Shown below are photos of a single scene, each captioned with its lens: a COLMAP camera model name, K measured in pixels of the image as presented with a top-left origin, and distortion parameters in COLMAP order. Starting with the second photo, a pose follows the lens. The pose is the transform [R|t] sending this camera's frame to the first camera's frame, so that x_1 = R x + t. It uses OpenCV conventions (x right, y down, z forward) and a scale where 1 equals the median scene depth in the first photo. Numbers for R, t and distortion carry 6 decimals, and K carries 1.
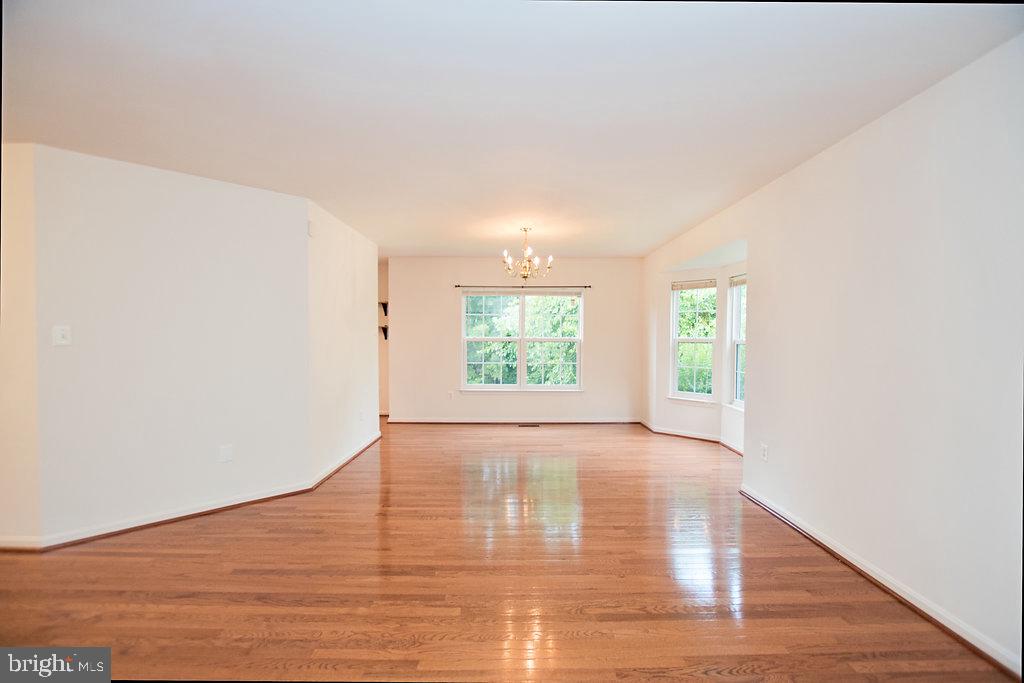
lens RADIAL K [[450.1, 0, 512.0], [0, 450.1, 341.5], [0, 0, 1]] dist [-0.024335, 0.000833]
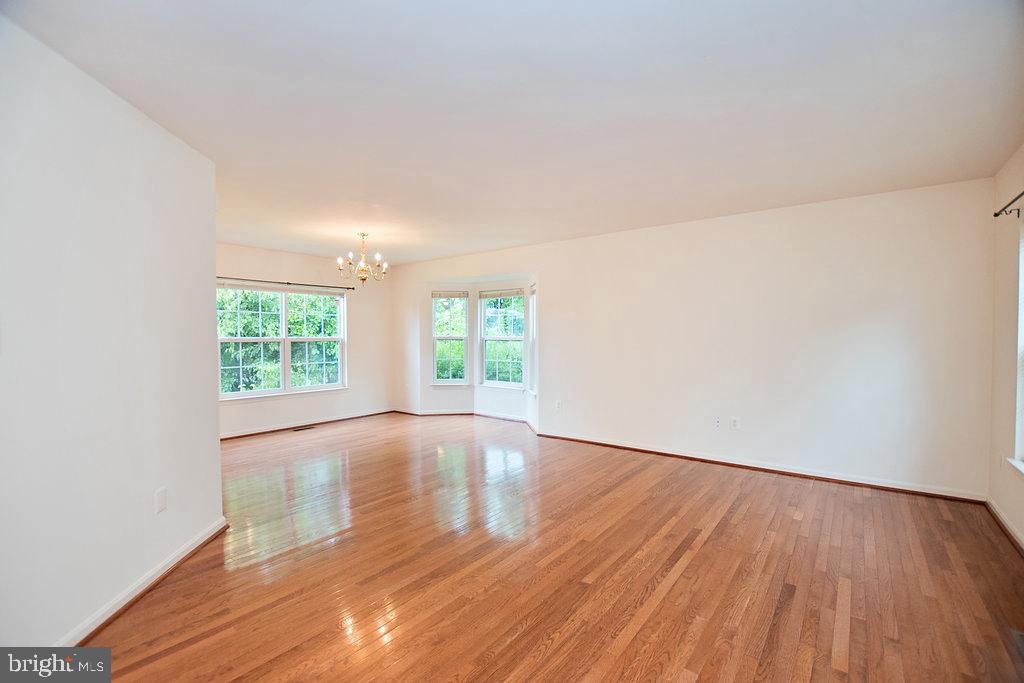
lens RADIAL K [[450.1, 0, 512.0], [0, 450.1, 341.5], [0, 0, 1]] dist [-0.024335, 0.000833]
pose [[0.620575, -0.016119, 0.783981, -0.550784], [0.015075, 0.999849, 0.008625, -0.001426], [-0.784002, 0.006466, 0.620725, 0.069930]]
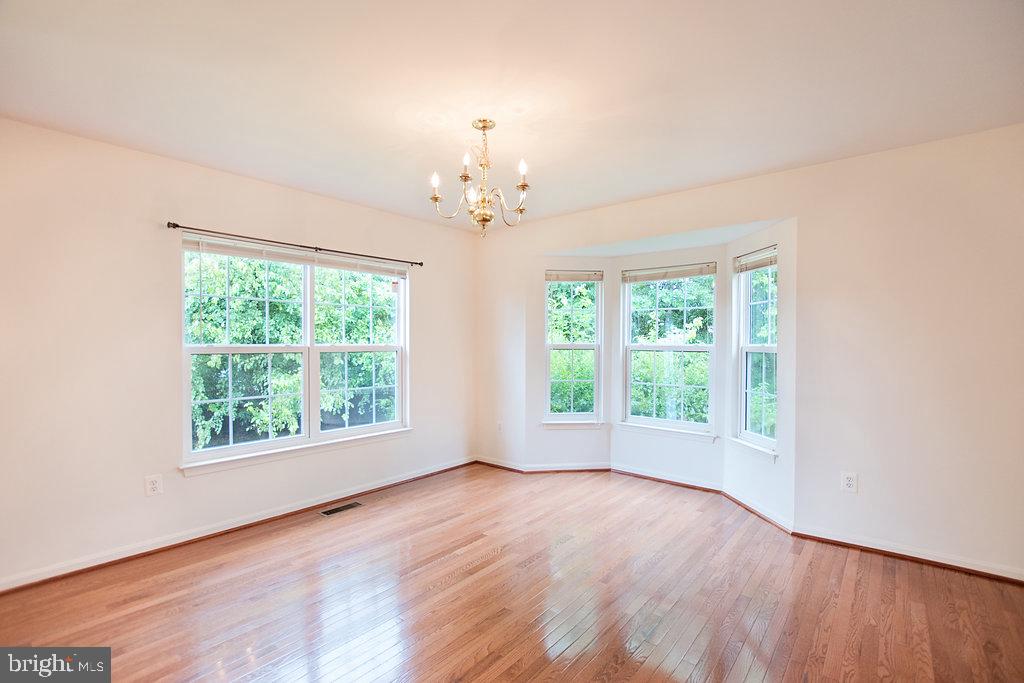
lens RADIAL K [[465.2, 0, 514.7], [0, 465.2, 346.6], [0, 0, 1]] dist [-0.031673, 0.000254]
pose [[0.646914, -0.010100, 0.762496, -0.316692], [0.010498, 0.999935, 0.004339, -0.008076], [-0.762491, 0.005198, 0.646978, 0.614678]]
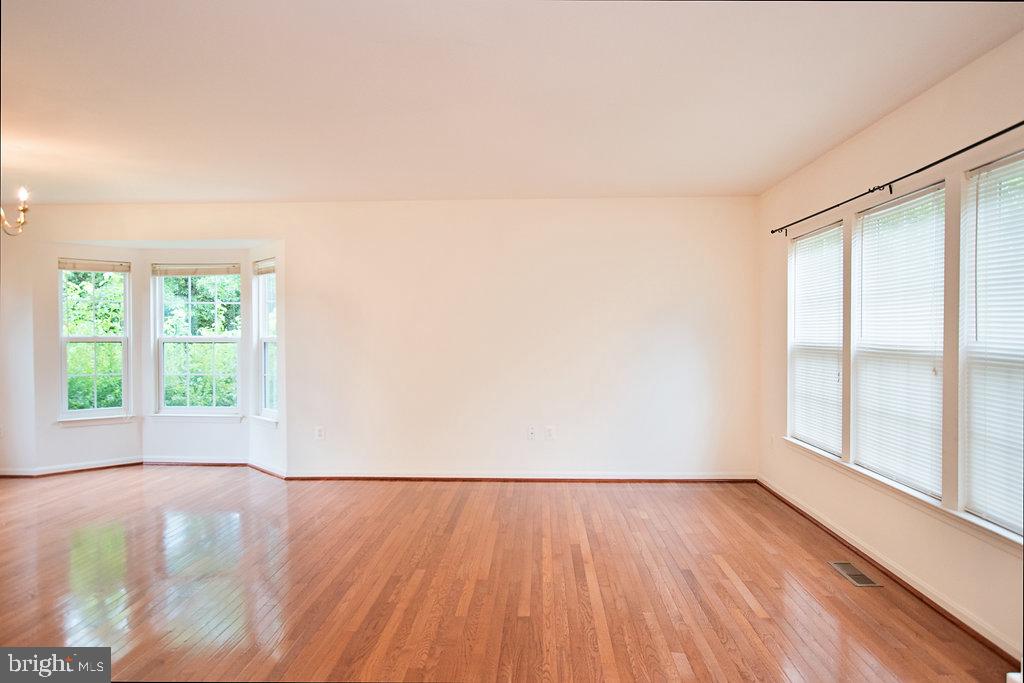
lens RADIAL K [[647.4, 0, 510.9], [0, 647.4, 348.4], [0, 0, 1]] dist [0.002850, 0.002172]
pose [[0.055591, -0.027170, 0.998084, -0.722537], [0.015718, 0.999530, 0.026334, -0.005945], [-0.998330, 0.014224, 0.055992, 0.268624]]
